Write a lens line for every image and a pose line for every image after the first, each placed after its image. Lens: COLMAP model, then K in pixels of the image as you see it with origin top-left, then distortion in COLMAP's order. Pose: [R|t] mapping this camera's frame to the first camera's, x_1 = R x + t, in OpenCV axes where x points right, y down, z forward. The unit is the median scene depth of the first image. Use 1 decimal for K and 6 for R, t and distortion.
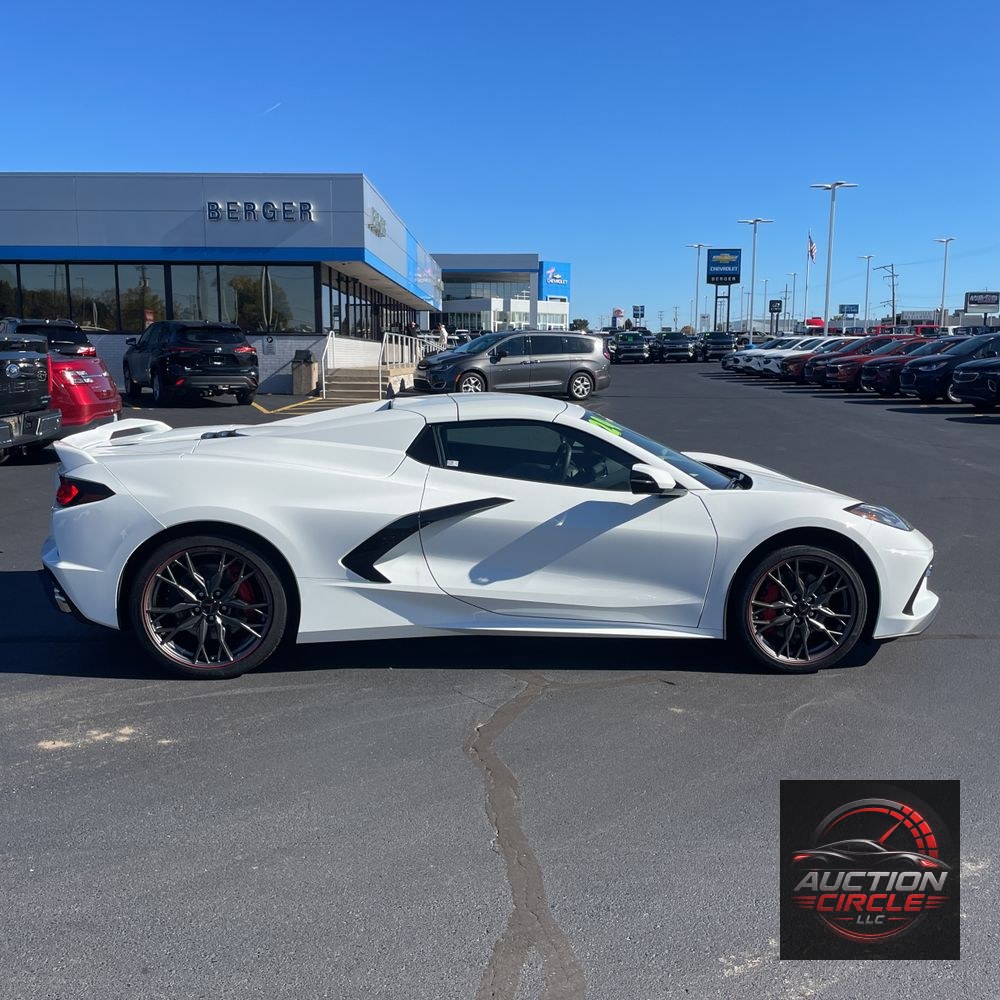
lens RADIAL K [[1018.8, 0, 494.4], [0, 1018.8, 507.4], [0, 0, 1]] dist [0.010805, 0.000000]
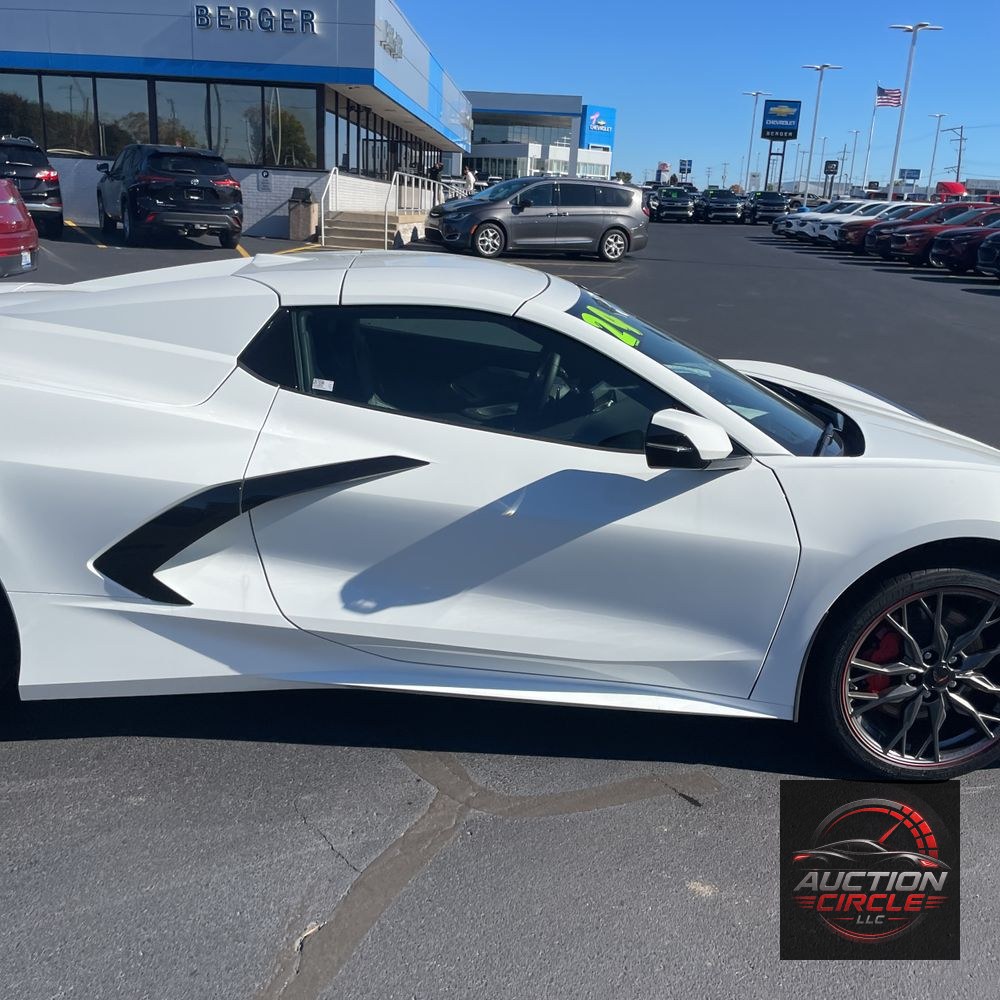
lens RADIAL K [[1018.8, 0, 492.4], [0, 1018.8, 512.9], [0, 0, 1]] dist [0.010805, 0.000000]
pose [[0.998250, 0.054683, -0.022497, 0.015453], [-0.050896, 0.988292, 0.143835, -0.013862], [0.030099, -0.142438, 0.989346, 0.107762]]
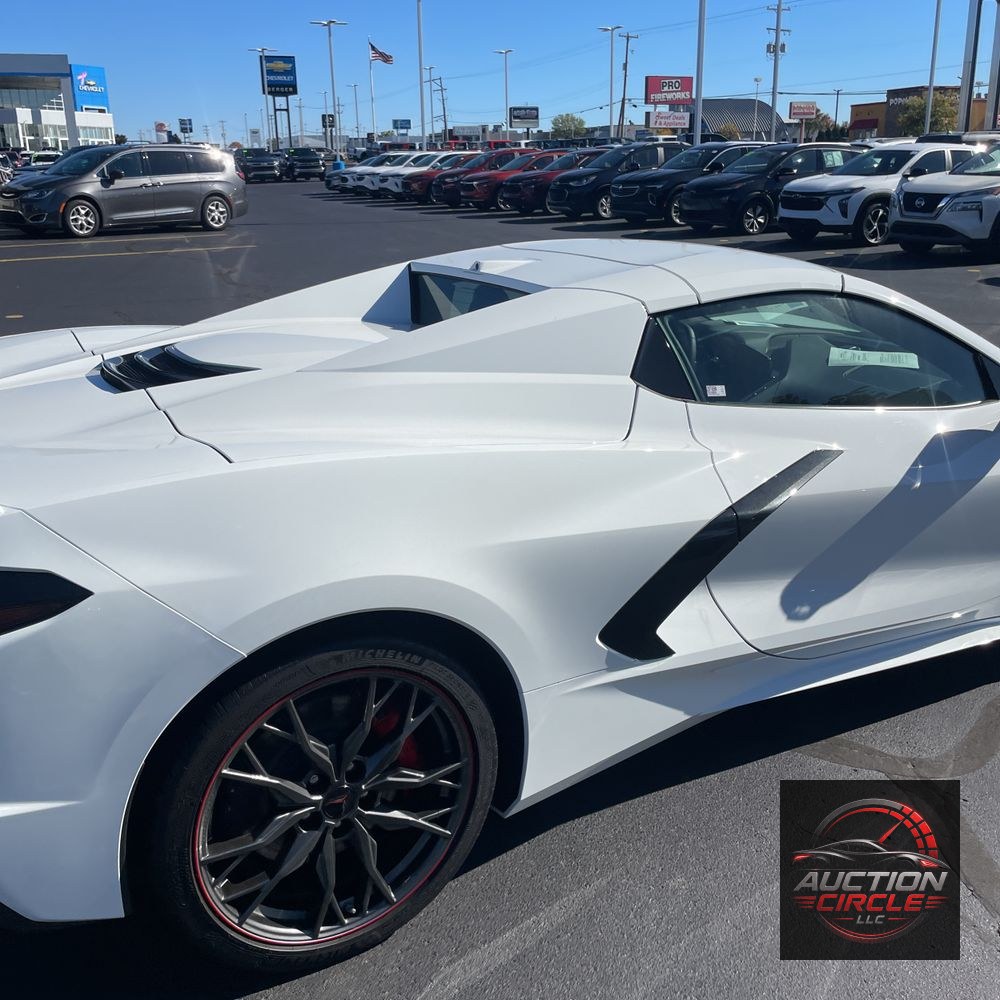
lens RADIAL K [[1018.8, 0, 490.1], [0, 1018.8, 496.3], [0, 0, 1]] dist [0.010805, 0.000000]
pose [[0.911922, -0.138967, 0.386117, -0.082033], [0.076677, 0.982046, 0.172353, -0.020751], [-0.403136, -0.127566, 0.906205, 0.137303]]
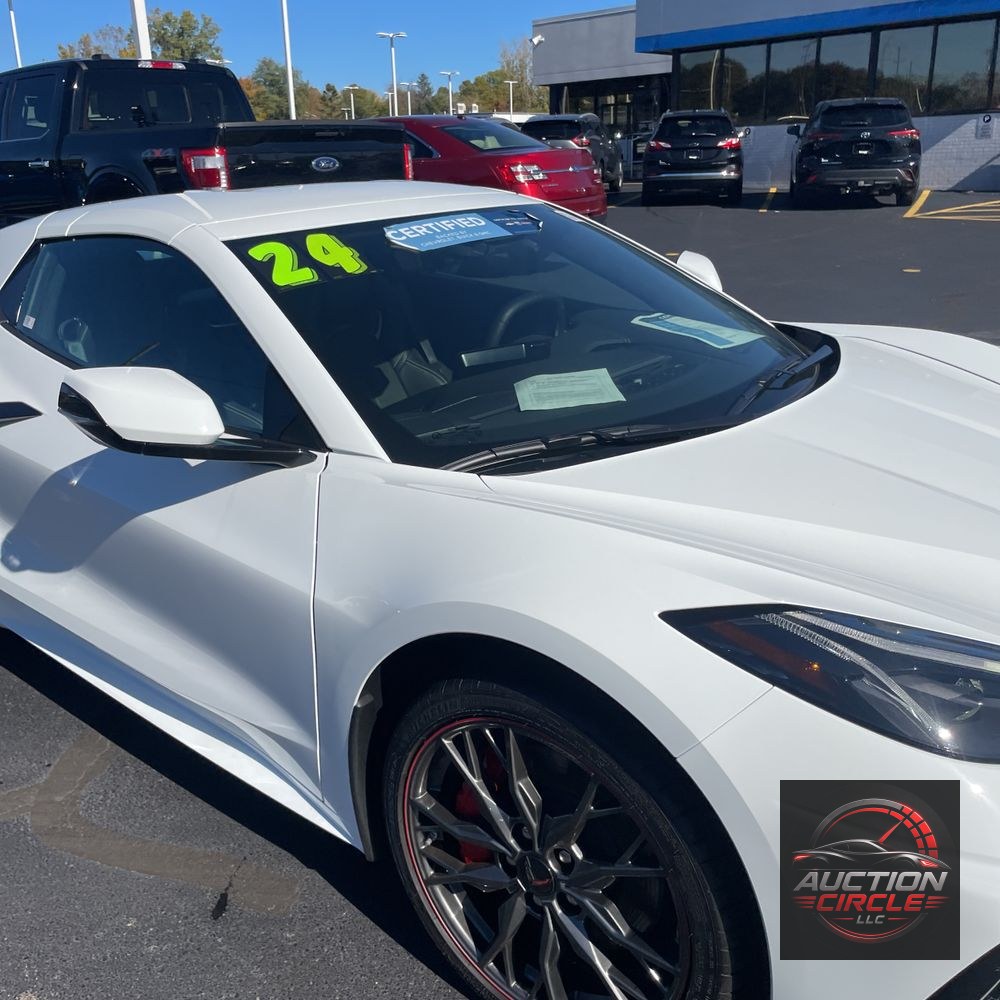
lens RADIAL K [[1018.8, 0, 487.9], [0, 1018.8, 507.7], [0, 0, 1]] dist [0.010805, 0.000000]
pose [[0.712114, 0.199287, -0.673185, 0.115441], [-0.070530, 0.974323, 0.213825, -0.018913], [0.698512, -0.104788, 0.707884, 0.186143]]
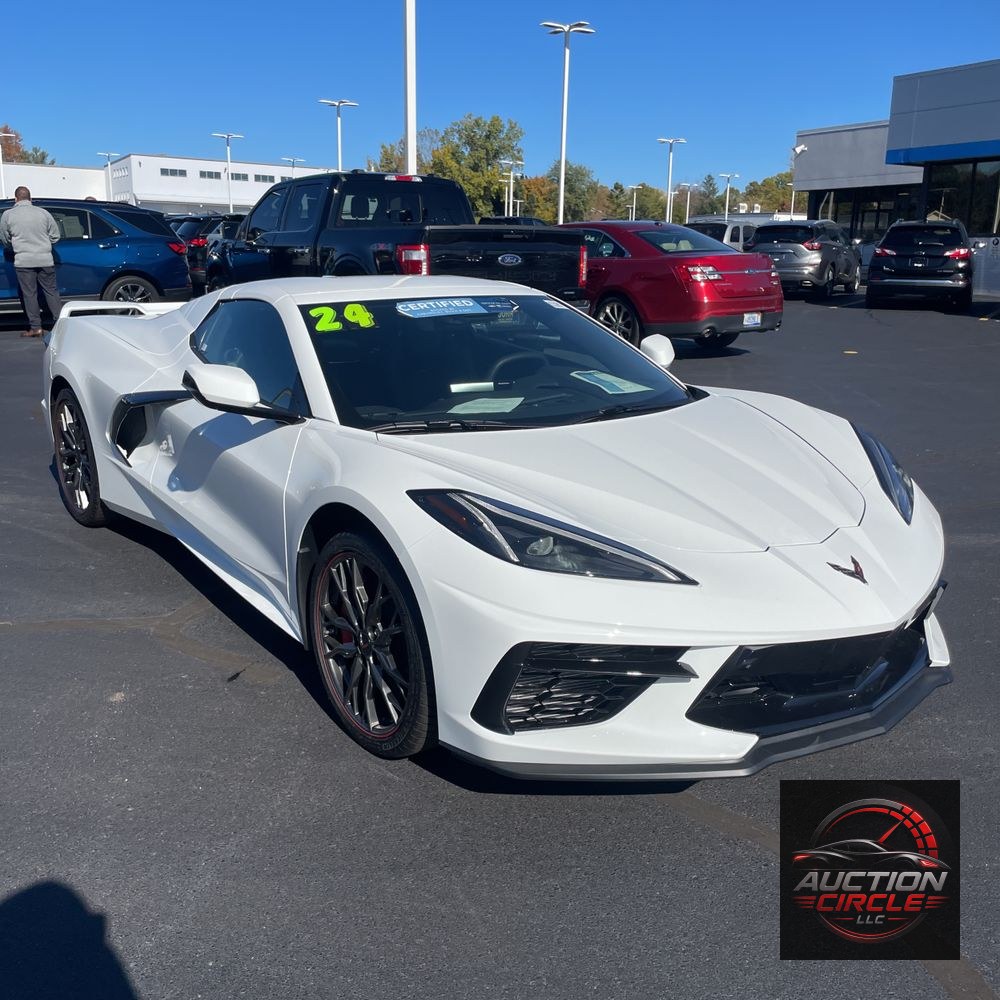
lens RADIAL K [[1018.8, 0, 493.1], [0, 1018.8, 478.9], [0, 0, 1]] dist [0.010805, 0.000000]
pose [[0.506233, 0.181536, -0.843073, 0.196796], [-0.134251, 0.982264, 0.130894, -0.019283], [0.851883, 0.046921, 0.521626, 0.180242]]
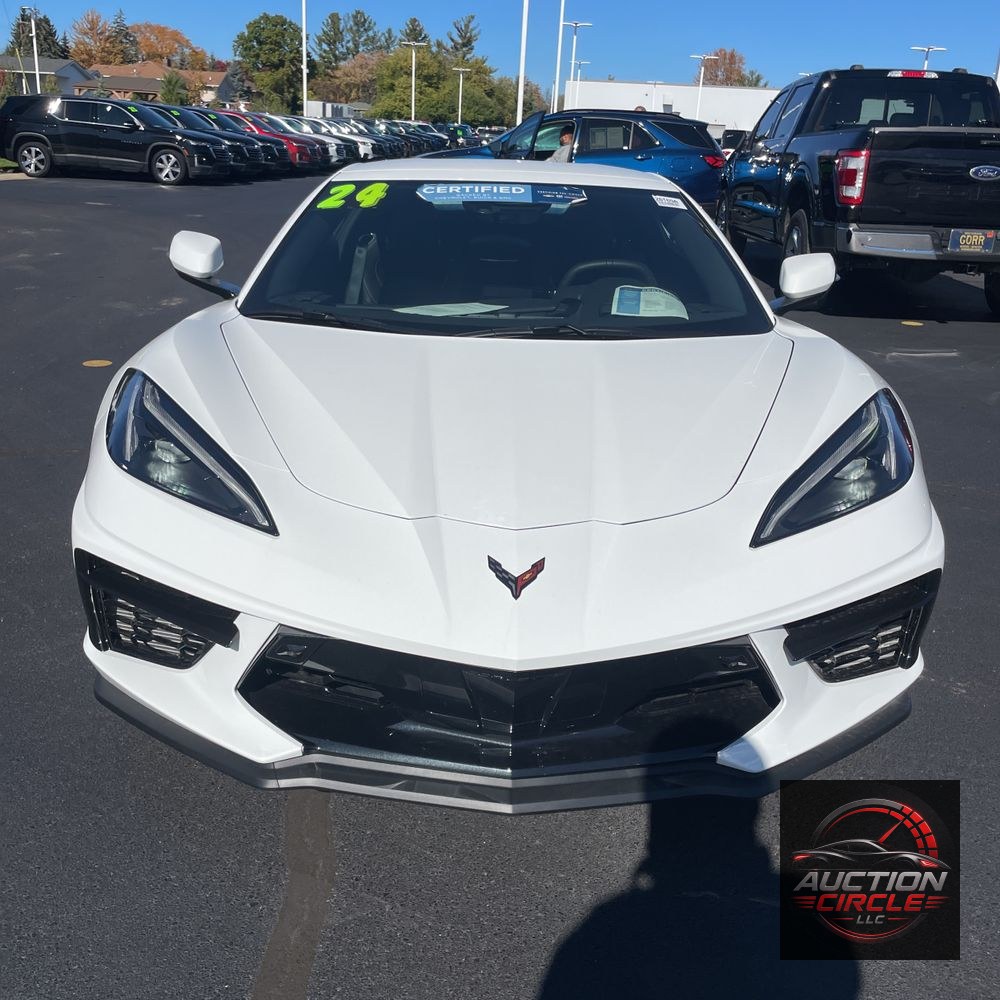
lens RADIAL K [[1018.8, 0, 502.5], [0, 1018.8, 501.8], [0, 0, 1]] dist [0.010805, 0.000000]
pose [[-0.104263, 0.300185, -0.948166, 0.194607], [-0.184097, 0.931061, 0.315013, -0.030660], [0.977363, 0.207398, -0.041812, 0.289949]]
